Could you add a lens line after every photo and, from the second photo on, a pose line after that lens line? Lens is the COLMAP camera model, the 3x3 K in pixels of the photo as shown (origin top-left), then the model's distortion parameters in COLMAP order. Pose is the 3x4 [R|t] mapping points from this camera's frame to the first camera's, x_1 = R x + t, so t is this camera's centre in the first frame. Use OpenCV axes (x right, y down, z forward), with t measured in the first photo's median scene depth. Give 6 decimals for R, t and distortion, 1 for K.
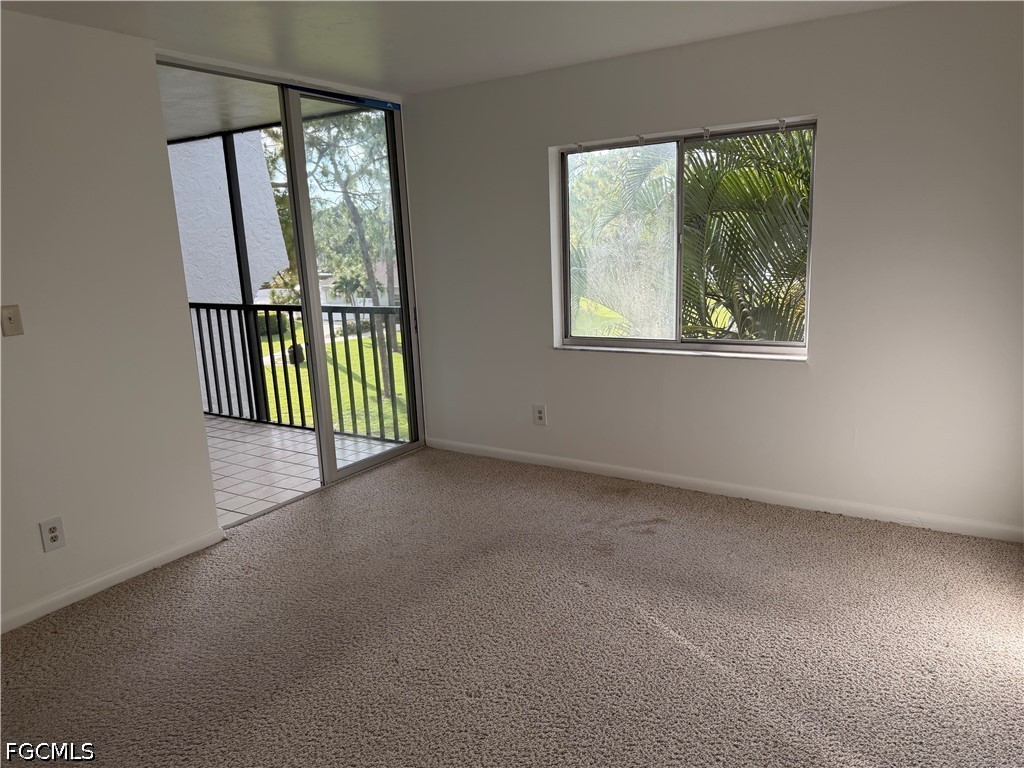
lens RADIAL K [[726.0, 0, 512.0], [0, 726.0, 384.0], [0, 0, 1]] dist [0.008308, -0.002194]
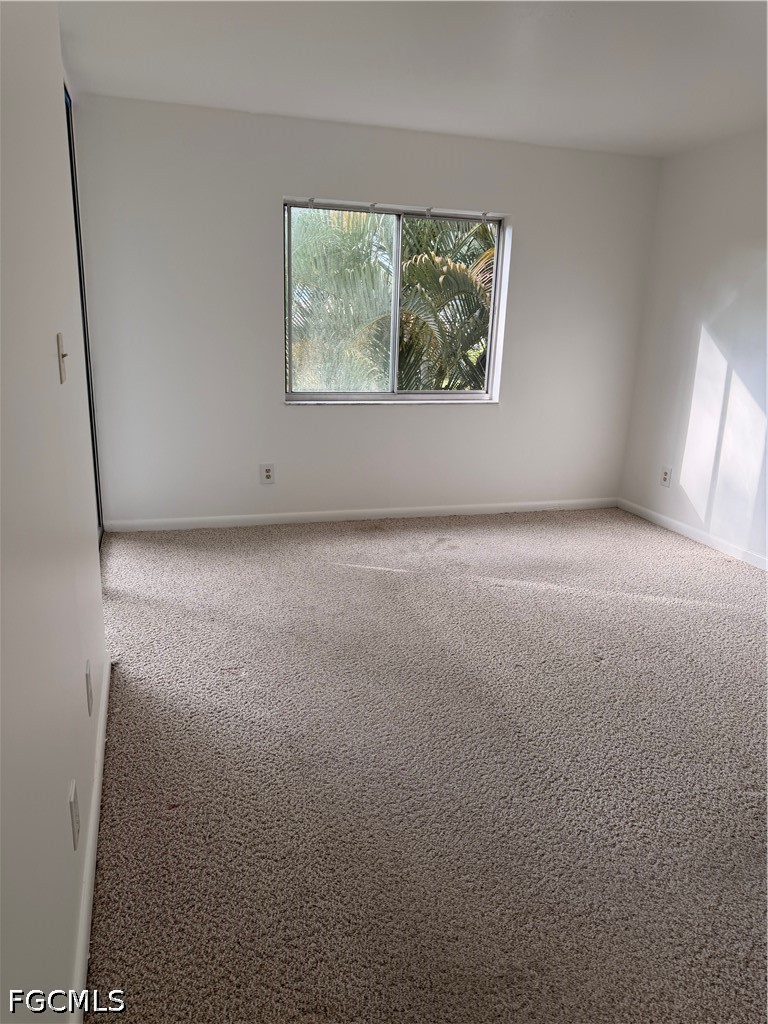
lens RADIAL K [[726.0, 0, 384.0], [0, 726.0, 512.0], [0, 0, 1]] dist [0.008308, -0.002194]
pose [[0.640981, -0.148389, 0.753077, -0.675403], [0.095665, 0.988929, 0.113438, -0.003241], [-0.761572, -0.000669, 0.648080, 0.258255]]
